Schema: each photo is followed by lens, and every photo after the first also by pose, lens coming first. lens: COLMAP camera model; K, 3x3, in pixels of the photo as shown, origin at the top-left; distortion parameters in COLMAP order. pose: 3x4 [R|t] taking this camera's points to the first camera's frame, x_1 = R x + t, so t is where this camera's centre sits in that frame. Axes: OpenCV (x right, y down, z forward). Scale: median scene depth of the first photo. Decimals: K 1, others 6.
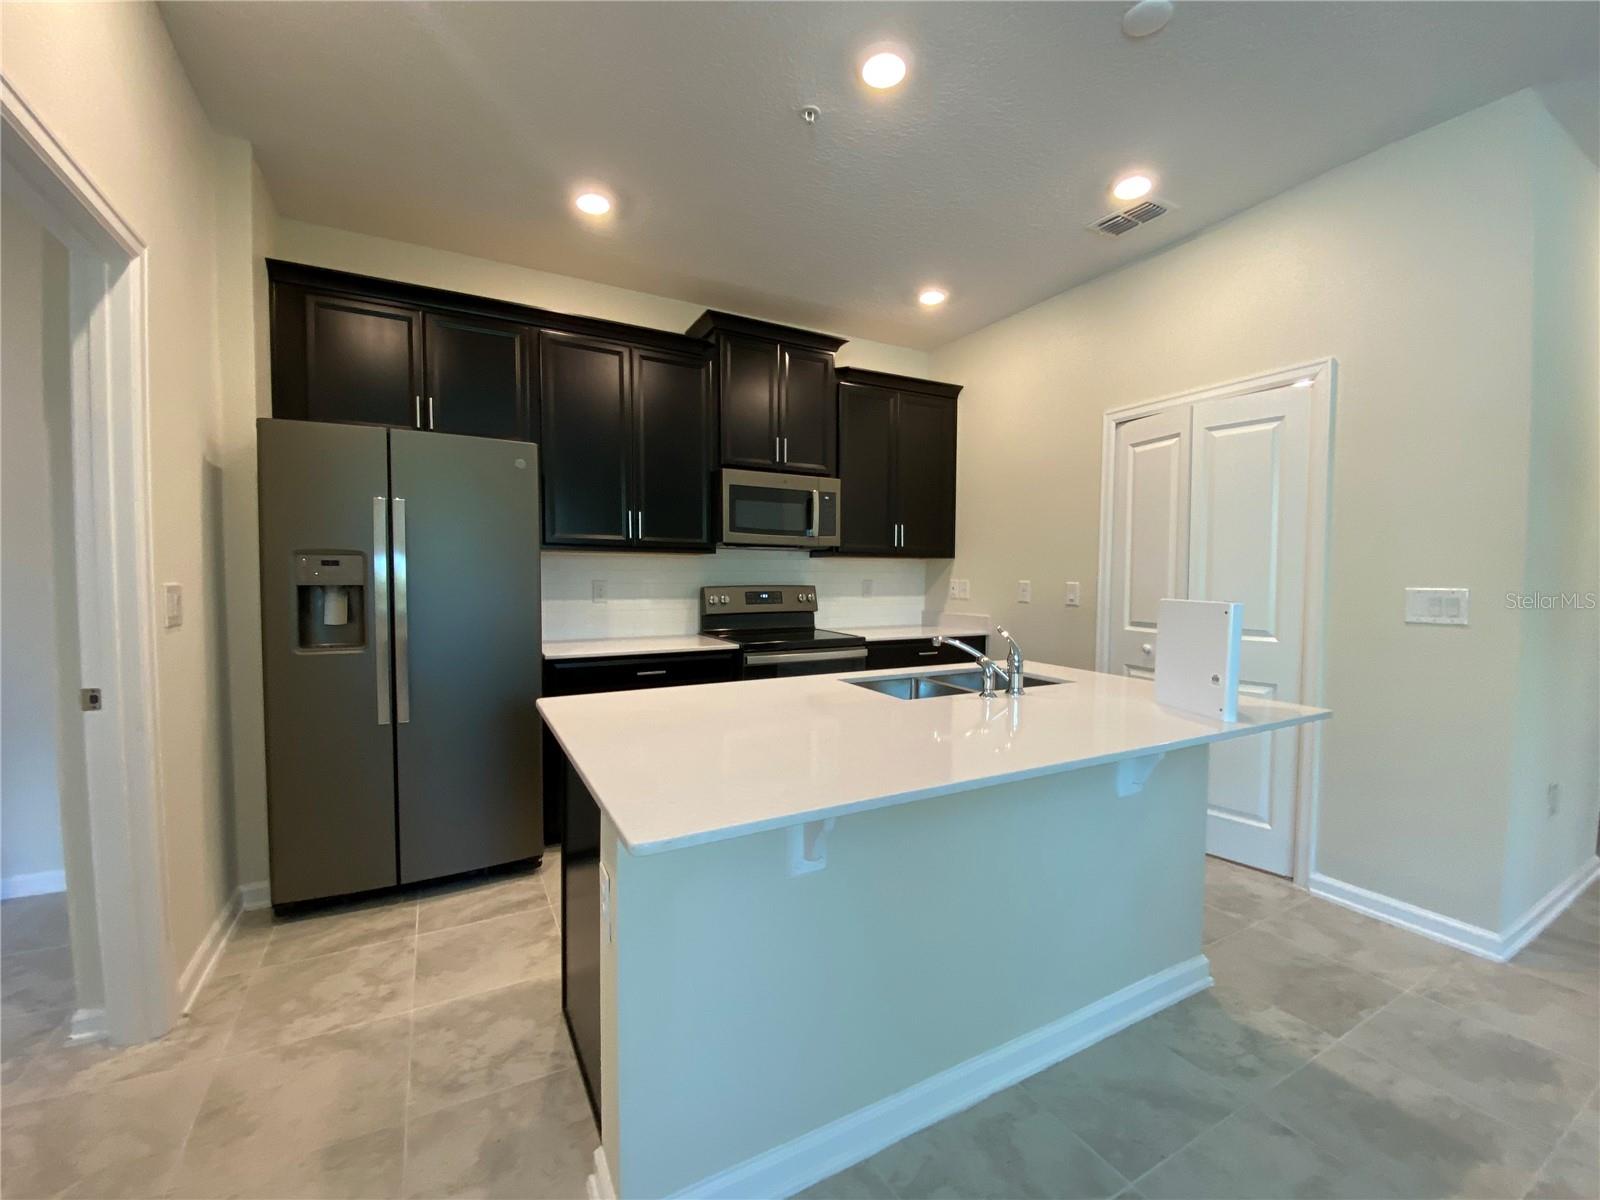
lens RADIAL K [[653.3, 0, 795.7], [0, 653.3, 602.2], [0, 0, 1]] dist [0.027371, -0.022371]
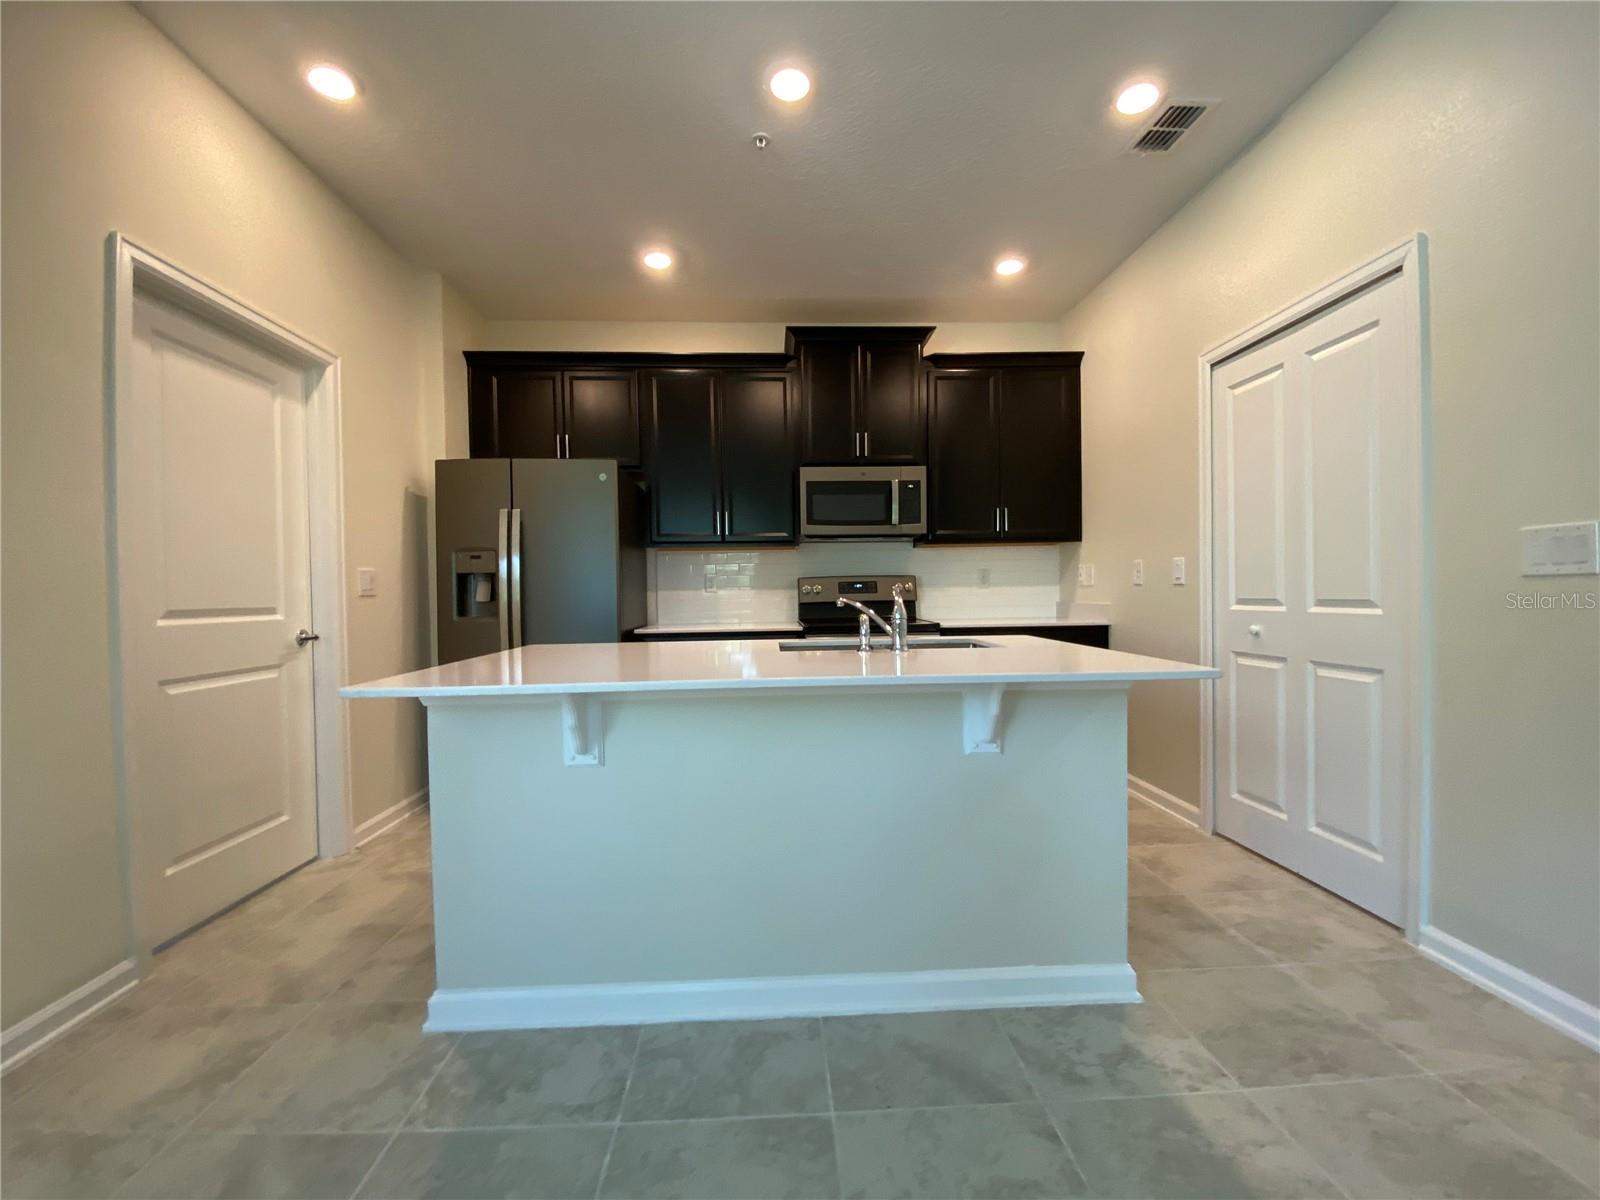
lens RADIAL K [[653.3, 0, 795.7], [0, 653.3, 602.2], [0, 0, 1]] dist [0.027371, -0.022371]
pose [[0.900764, -0.013330, -0.434105, 0.375888], [0.001248, 0.999604, -0.028104, 0.055382], [0.434308, 0.024773, 0.900424, 0.019785]]
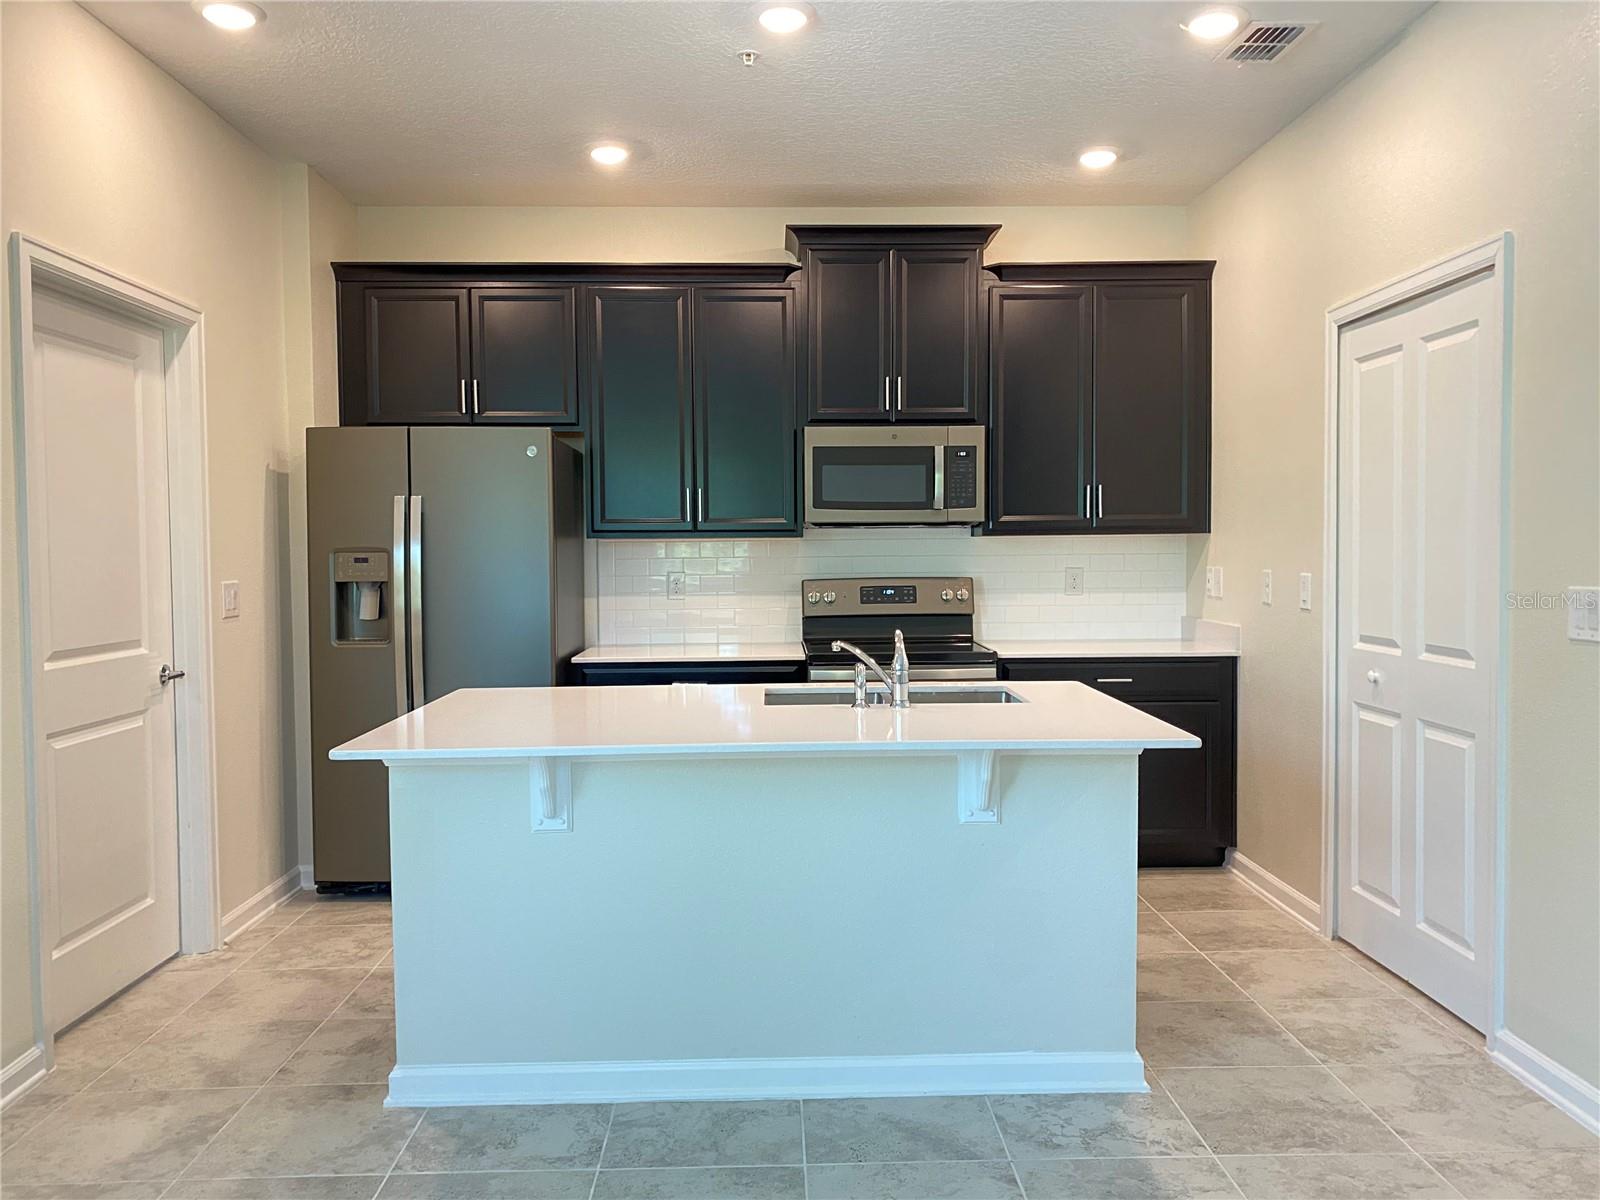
lens RADIAL K [[1235.7, 0, 804.3], [0, 1235.7, 589.2], [0, 0, 1]] dist [0.025518, -0.002714]
pose [[0.894083, 0.003168, -0.447889, 0.574329], [-0.006637, 0.999959, -0.006177, -0.004598], [0.447851, 0.008495, 0.894068, -0.317486]]
